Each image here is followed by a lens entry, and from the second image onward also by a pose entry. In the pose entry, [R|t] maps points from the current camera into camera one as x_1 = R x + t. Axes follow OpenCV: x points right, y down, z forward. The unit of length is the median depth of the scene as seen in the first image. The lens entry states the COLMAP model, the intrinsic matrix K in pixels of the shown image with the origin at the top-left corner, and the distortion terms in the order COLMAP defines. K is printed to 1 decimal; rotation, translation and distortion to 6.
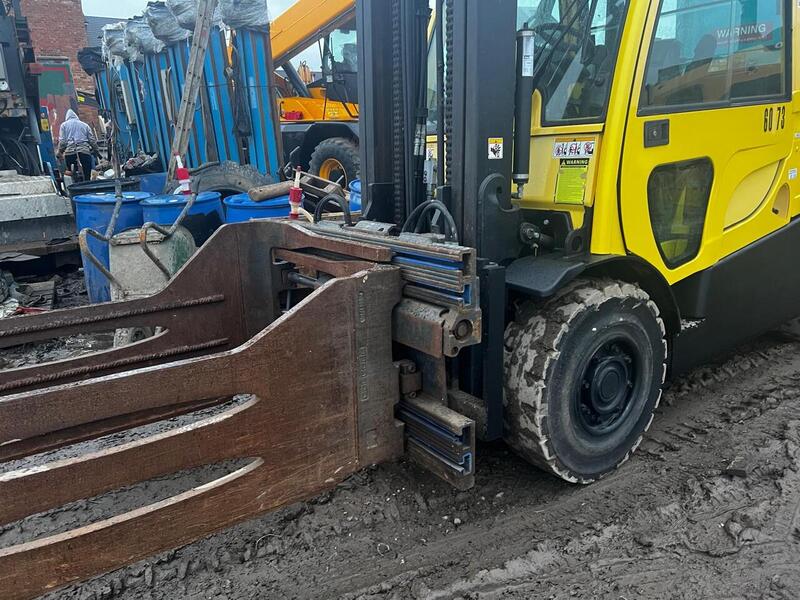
lens RADIAL K [[596.9, 0, 402.4], [0, 596.9, 296.9], [0, 0, 1]] dist [0.066384, -0.079849]
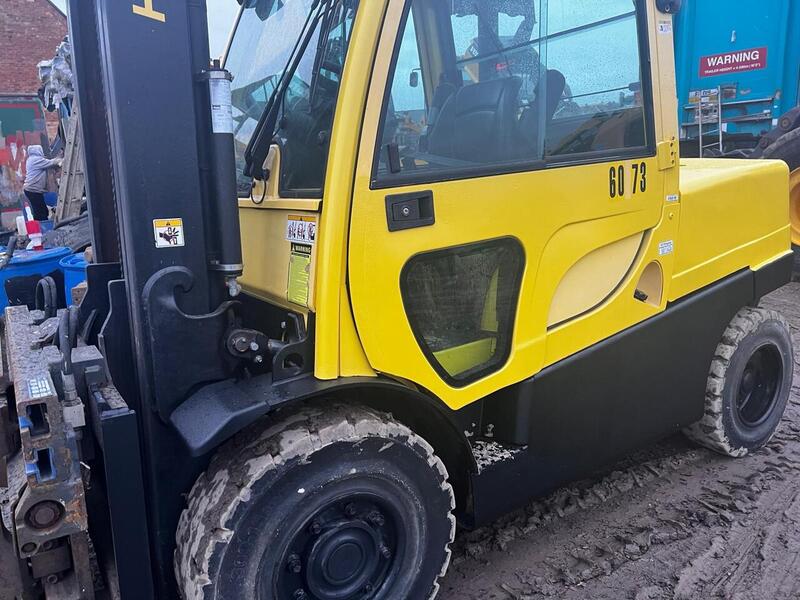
lens RADIAL K [[599.5, 0, 397.3], [0, 599.5, 305.6], [0, 0, 1]] dist [0.059869, -0.076689]
pose [[0.999049, 0.005734, -0.043233, 0.431889], [-0.007113, 0.999469, -0.031801, -0.131683], [0.043028, 0.032078, 0.998559, 0.276653]]
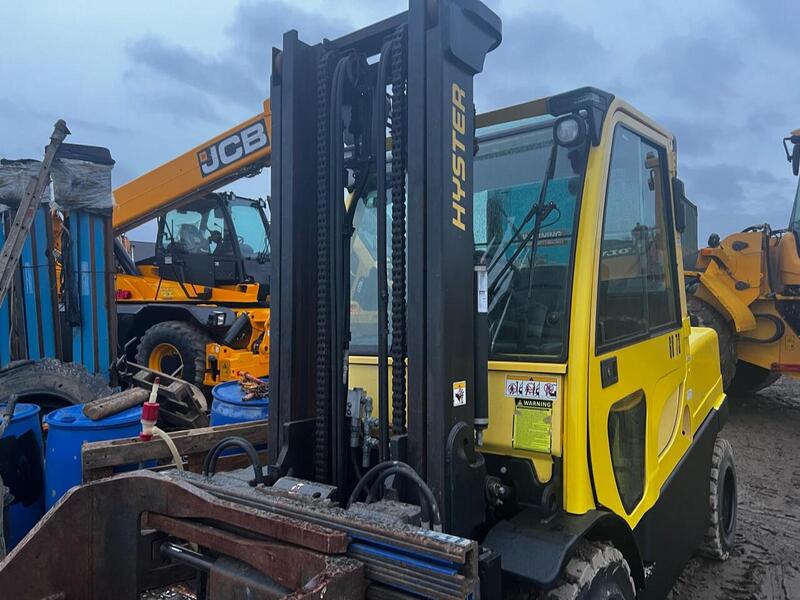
lens RADIAL K [[597.7, 0, 404.1], [0, 597.7, 304.7], [0, 0, 1]] dist [0.060325, -0.068774]
pose [[0.955960, 0.025160, 0.292415, -0.162246], [0.052235, 0.965827, -0.253868, -0.148237], [-0.288810, 0.257963, 0.921978, 0.193118]]
